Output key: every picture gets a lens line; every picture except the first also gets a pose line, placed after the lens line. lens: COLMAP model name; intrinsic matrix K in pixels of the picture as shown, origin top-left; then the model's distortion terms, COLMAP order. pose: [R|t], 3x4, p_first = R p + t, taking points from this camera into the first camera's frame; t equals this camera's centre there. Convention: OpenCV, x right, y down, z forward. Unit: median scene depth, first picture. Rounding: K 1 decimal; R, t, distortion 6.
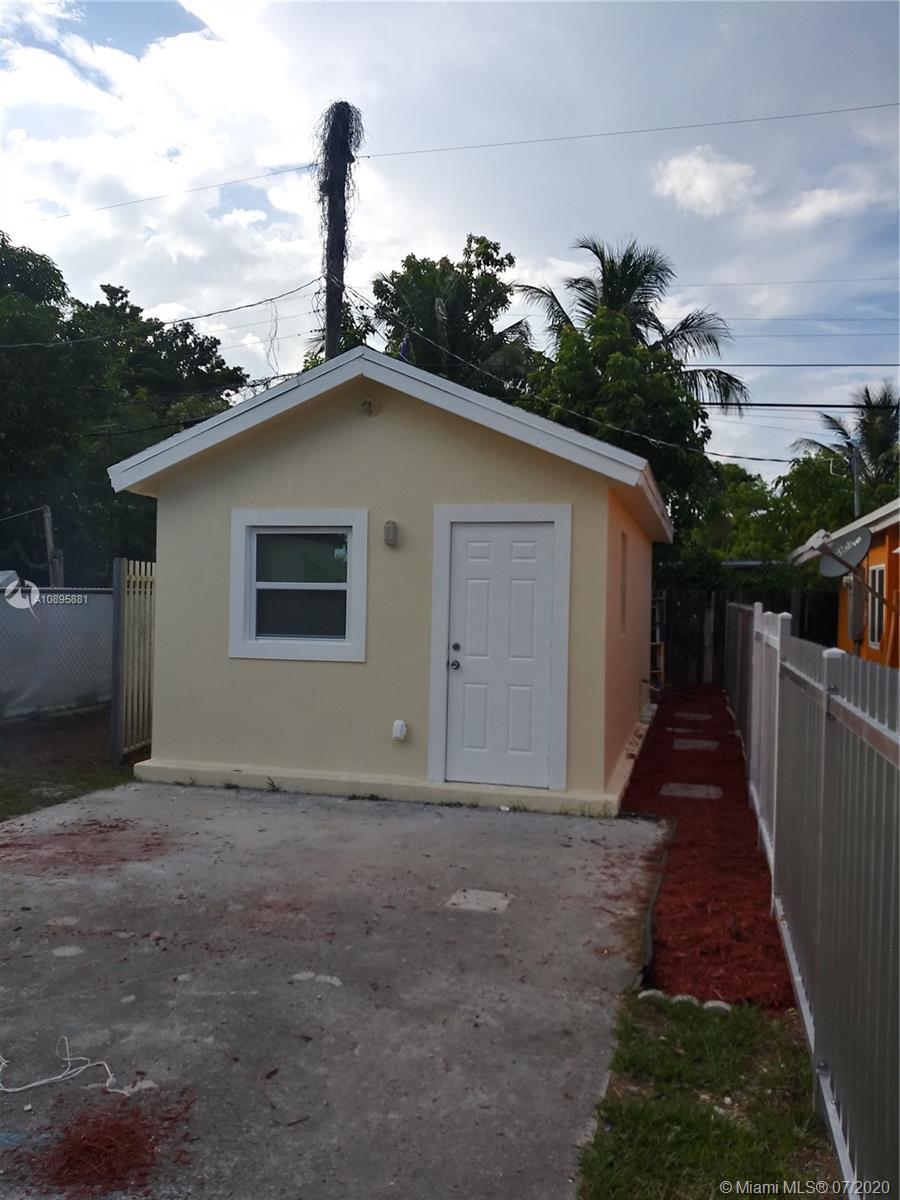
lens RADIAL K [[932.8, 0, 448.5], [0, 932.8, 603.7], [0, 0, 1]] dist [0.047092, -0.089553]
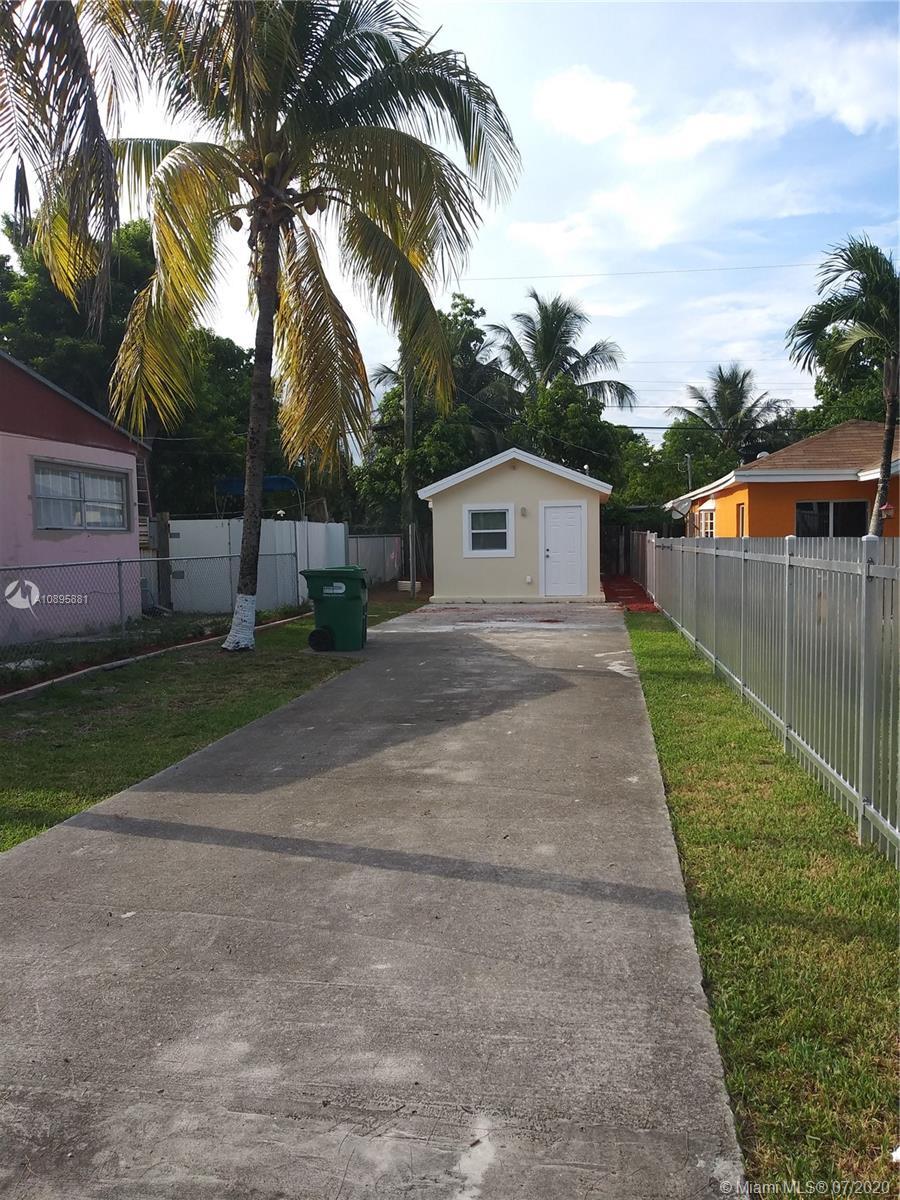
lens RADIAL K [[932.8, 0, 448.5], [0, 932.8, 603.7], [0, 0, 1]] dist [0.047092, -0.089553]
pose [[0.992649, -0.044733, 0.112459, -0.630859], [0.037221, 0.996989, 0.068028, 0.003825], [-0.115163, -0.063342, 0.991325, -1.852412]]
